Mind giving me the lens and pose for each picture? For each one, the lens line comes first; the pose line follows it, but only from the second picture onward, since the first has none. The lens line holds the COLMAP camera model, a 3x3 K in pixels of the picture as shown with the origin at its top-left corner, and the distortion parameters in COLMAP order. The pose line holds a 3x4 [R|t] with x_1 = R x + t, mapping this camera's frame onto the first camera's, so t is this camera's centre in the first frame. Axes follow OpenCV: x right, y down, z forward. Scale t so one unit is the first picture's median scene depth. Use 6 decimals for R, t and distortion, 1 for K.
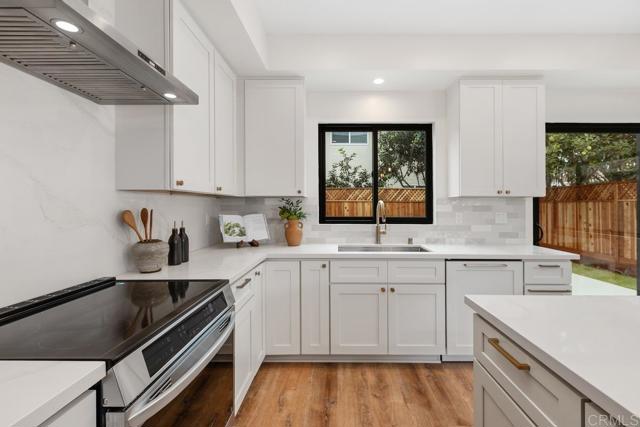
lens RADIAL K [[289.9, 0, 336.2], [0, 289.9, 205.2], [0, 0, 1]] dist [-0.000632, 0.000093]
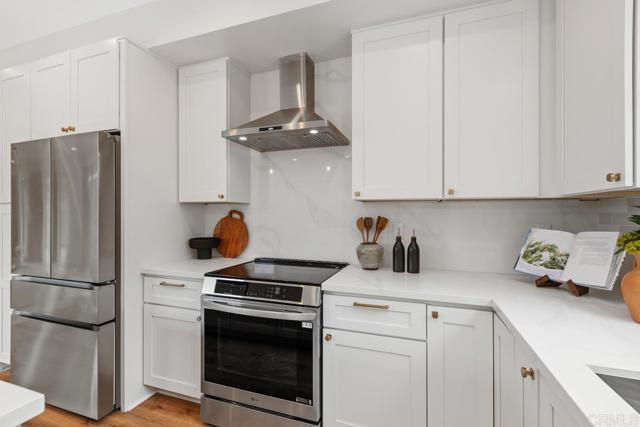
lens RADIAL K [[289.9, 0, 320.8], [0, 289.9, 211.4], [0, 0, 1]] dist [-0.000632, 0.000093]
pose [[-0.331406, -0.006774, -0.943464, 0.336733], [0.000111, 0.999974, -0.007219, 0.000230], [0.943488, -0.002497, -0.331397, 0.729145]]
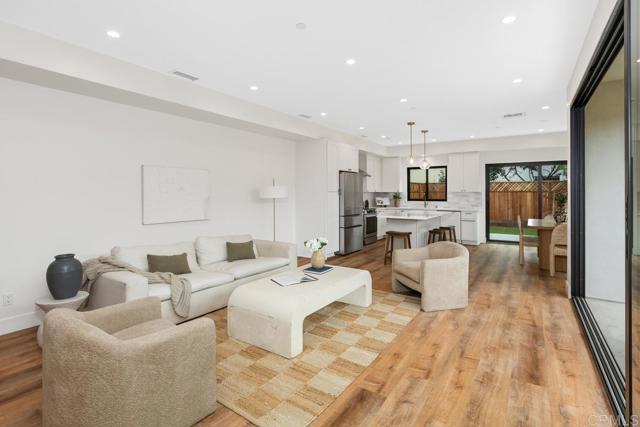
lens RADIAL K [[314.6, 0, 319.1], [0, 314.6, 193.1], [0, 0, 1]] dist [-0.002033, 0.000347]
pose [[0.832266, -0.004732, -0.554356, 1.123326], [0.004362, 0.999989, -0.001986, -0.017196], [0.554359, -0.000765, 0.832277, -2.524152]]
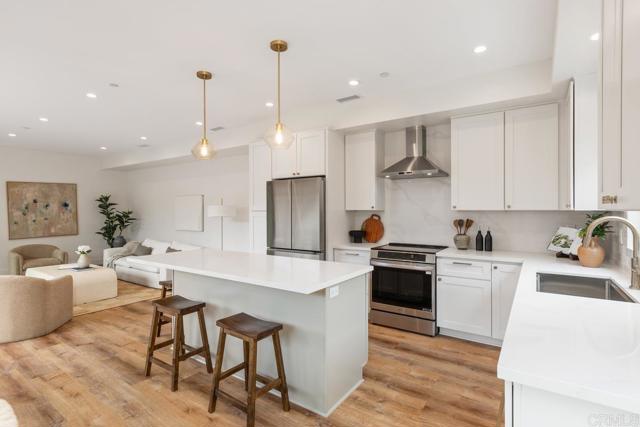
lens RADIAL K [[314.6, 0, 318.5], [0, 314.6, 211.2], [0, 0, 1]] dist [-0.002033, 0.000347]
pose [[-0.566080, 0.003988, -0.824340, 1.101153], [0.003074, 0.999992, 0.002727, -0.033041], [0.824344, -0.000990, -0.566088, 0.866483]]
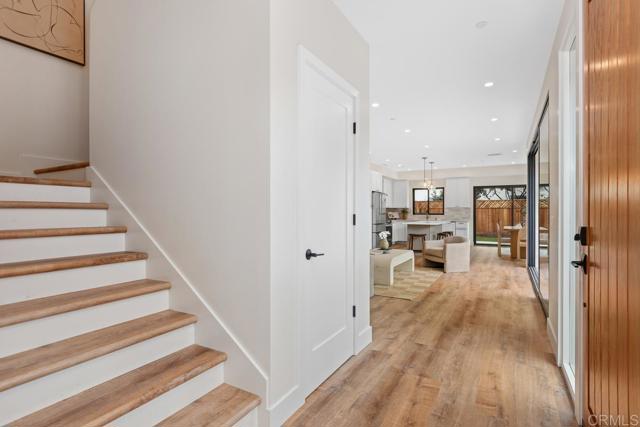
lens RADIAL K [[329.2, 0, 320.5], [0, 329.2, 213.7], [0, 0, 1]] dist [-0.005074, -0.000603]
pose [[0.870999, -0.001635, -0.491283, 1.138858], [0.003564, 0.999989, 0.002991, 0.034696], [0.491273, -0.004356, 0.870995, -3.782609]]
